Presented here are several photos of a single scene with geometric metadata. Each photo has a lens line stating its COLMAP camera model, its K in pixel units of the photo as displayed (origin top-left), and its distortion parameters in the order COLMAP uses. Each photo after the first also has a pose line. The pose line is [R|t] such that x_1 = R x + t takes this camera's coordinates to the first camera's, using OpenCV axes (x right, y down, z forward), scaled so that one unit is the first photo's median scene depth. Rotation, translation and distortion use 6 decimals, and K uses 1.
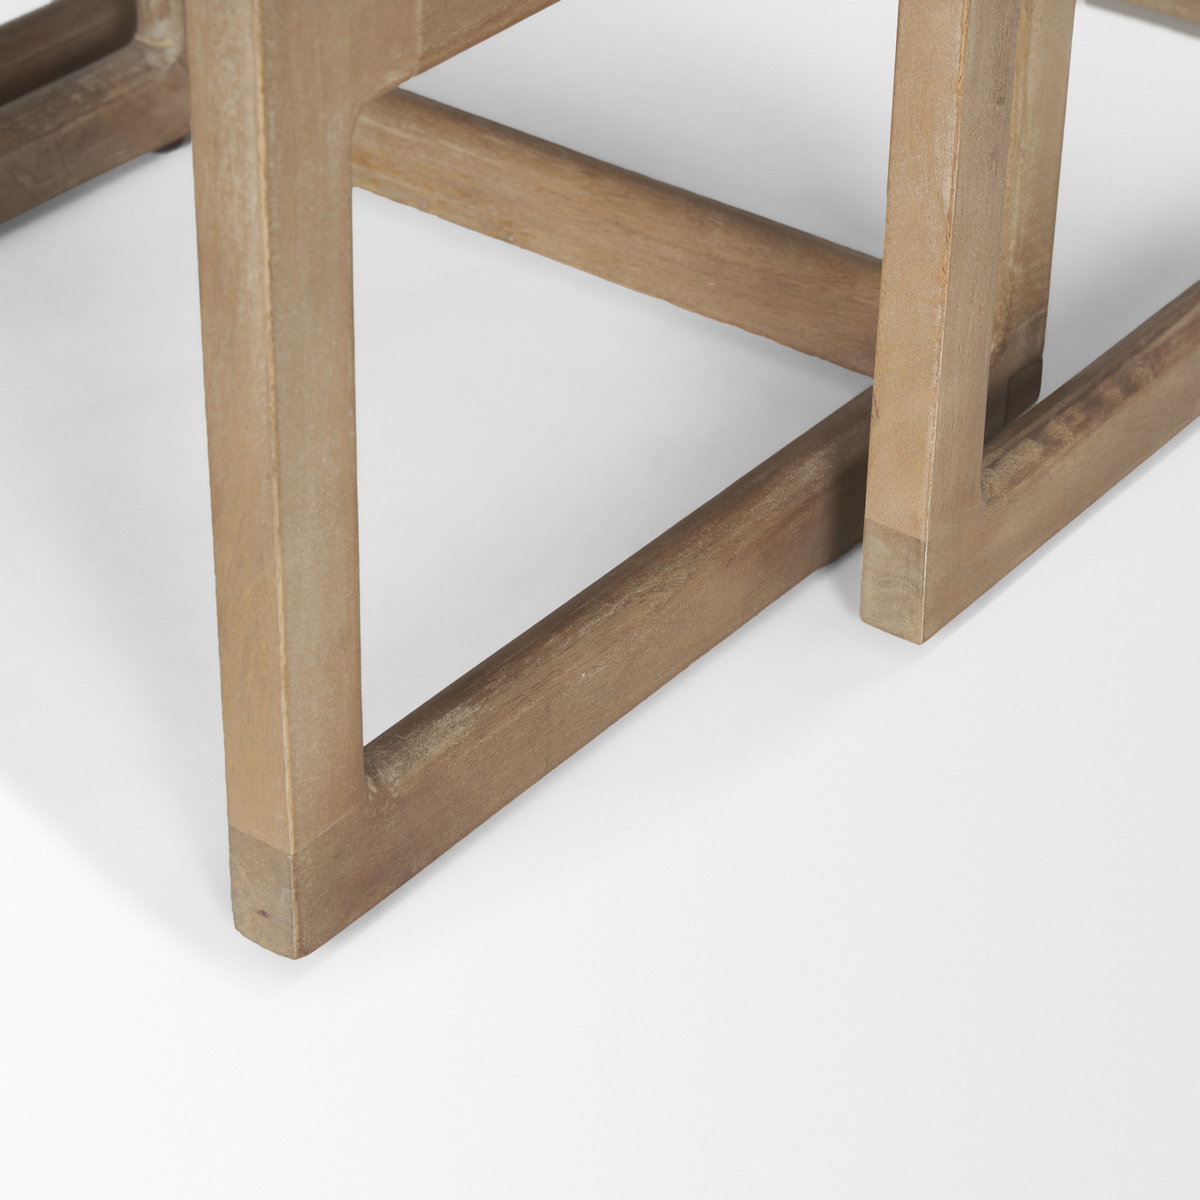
lens RADIAL K [[3575.3, 0, 677.9], [0, 3575.3, 598.4], [0, 0, 1]] dist [-0.100672, 0.335921]
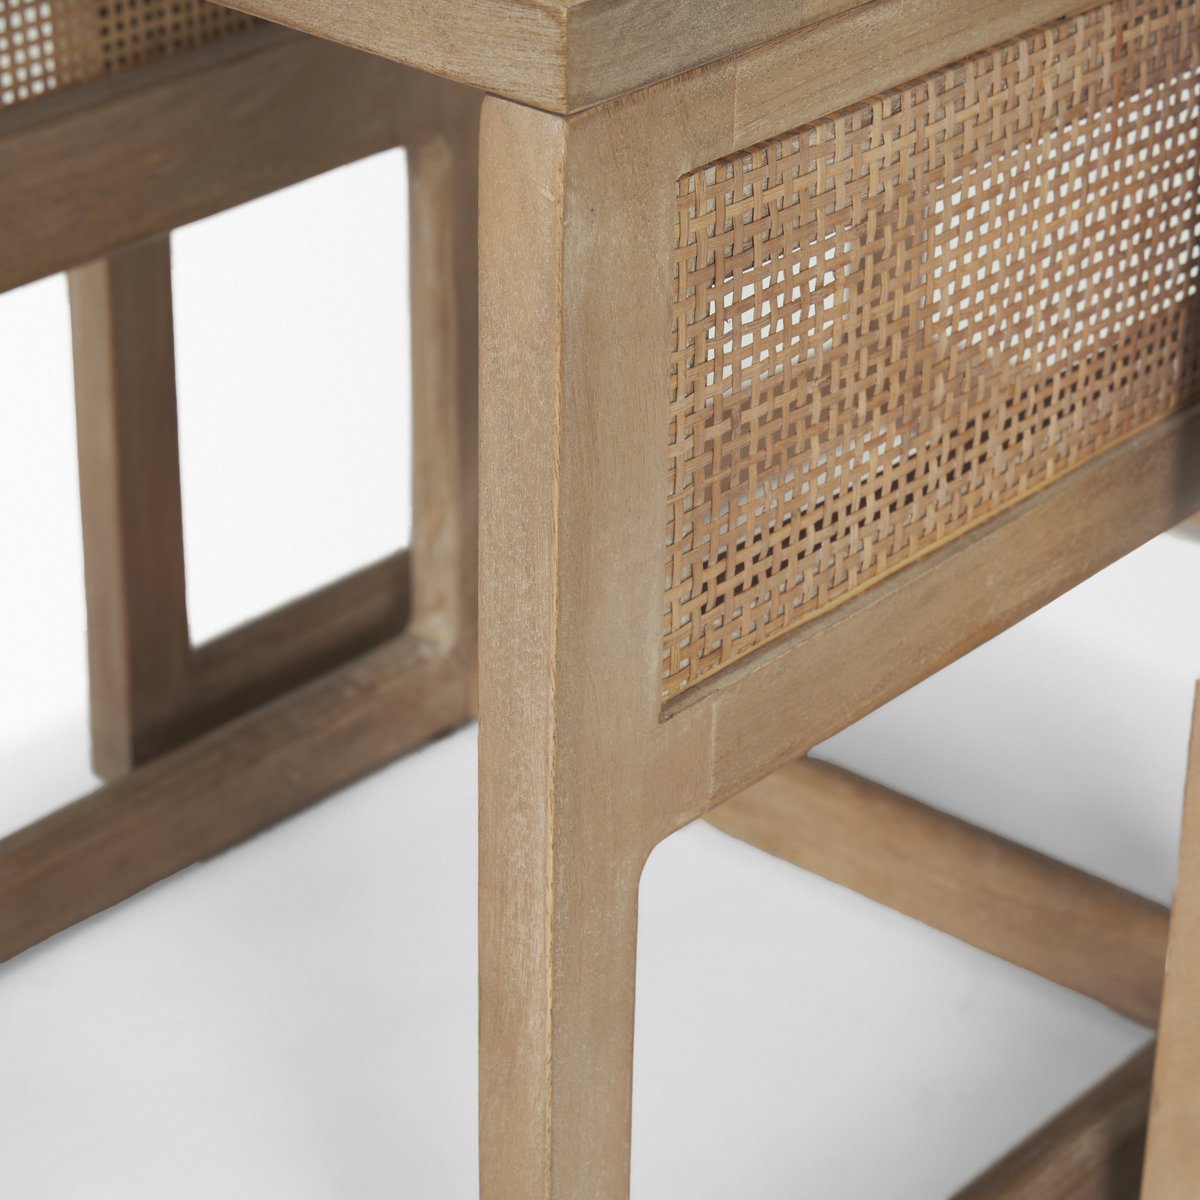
lens RADIAL K [[3575.3, 0, 677.9], [0, 3575.3, 598.4], [0, 0, 1]] dist [-0.100672, 0.335921]
pose [[0.997363, 0.031144, -0.065554, -0.018655], [-0.037530, 0.994422, -0.098567, -0.108817], [0.062119, 0.100767, 0.992969, 0.015597]]
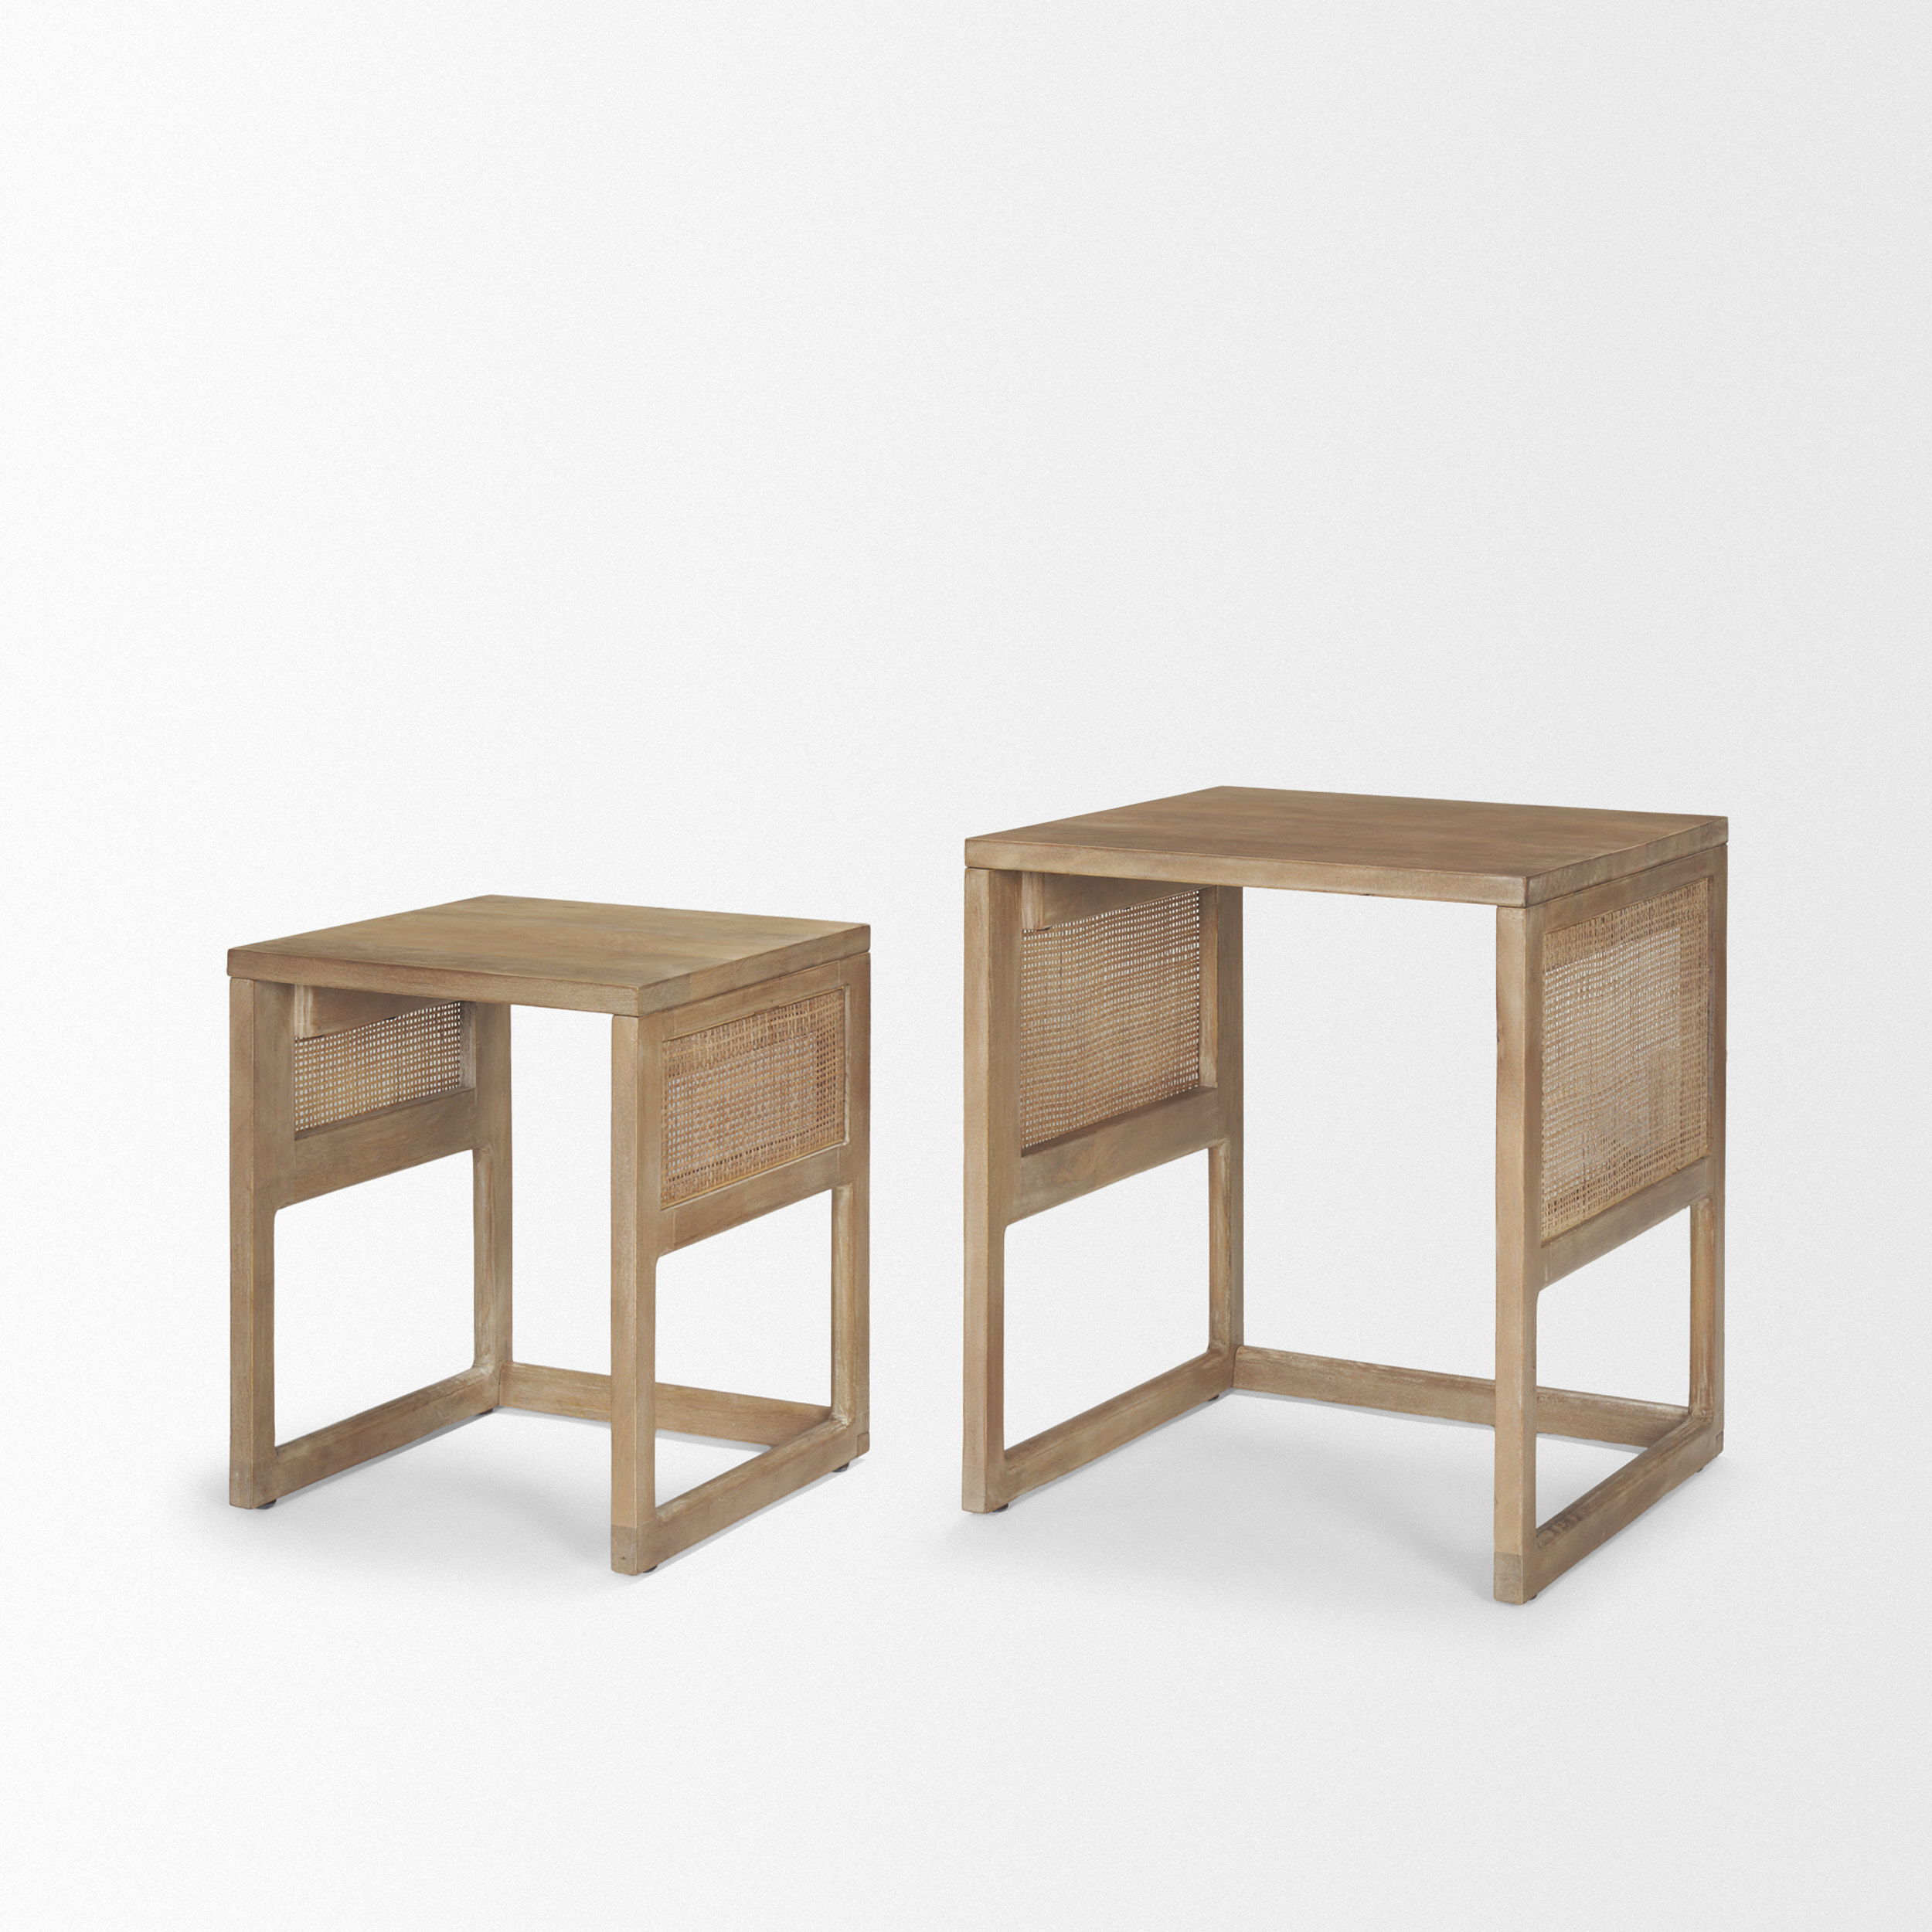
lens RADIAL K [[3716.3, 0, 936.9], [0, 3716.3, 746.5], [0, 0, 1]] dist [0.056269, 0.074639]
pose [[0.986235, -0.035312, 0.161536, -0.364815], [0.107909, 0.877669, -0.466961, 1.046586], [-0.125286, 0.477964, 0.869398, -2.161202]]
